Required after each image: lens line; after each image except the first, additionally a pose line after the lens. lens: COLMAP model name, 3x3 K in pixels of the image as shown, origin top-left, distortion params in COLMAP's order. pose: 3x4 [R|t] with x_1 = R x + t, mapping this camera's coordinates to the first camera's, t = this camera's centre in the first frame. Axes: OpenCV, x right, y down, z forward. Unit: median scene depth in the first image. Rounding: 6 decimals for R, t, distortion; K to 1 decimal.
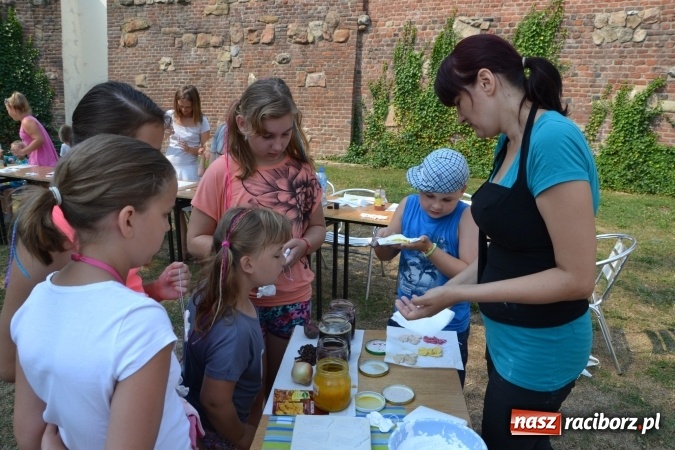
lens RADIAL K [[552.7, 0, 336.9], [0, 552.7, 227.2], [0, 0, 1]] dist [-0.149204, 0.134179]
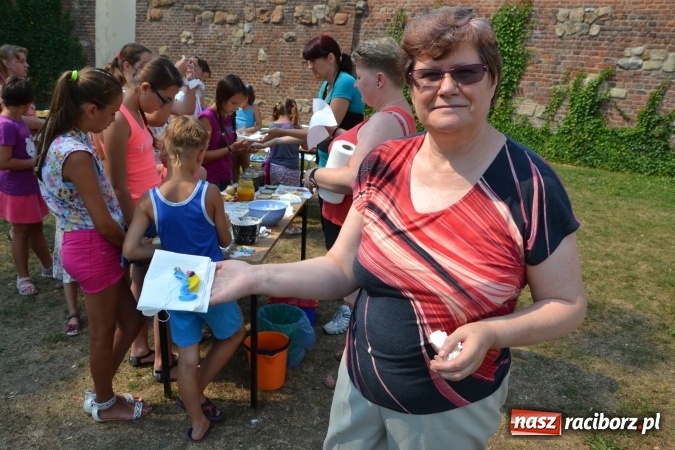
lens RADIAL K [[552.7, 0, 335.6], [0, 552.7, 227.2], [0, 0, 1]] dist [-0.149204, 0.134179]
pose [[0.998283, 0.050875, -0.029025, 0.053131], [-0.049704, 0.997974, 0.039727, 0.037235], [0.030987, -0.038216, 0.998789, -0.147734]]
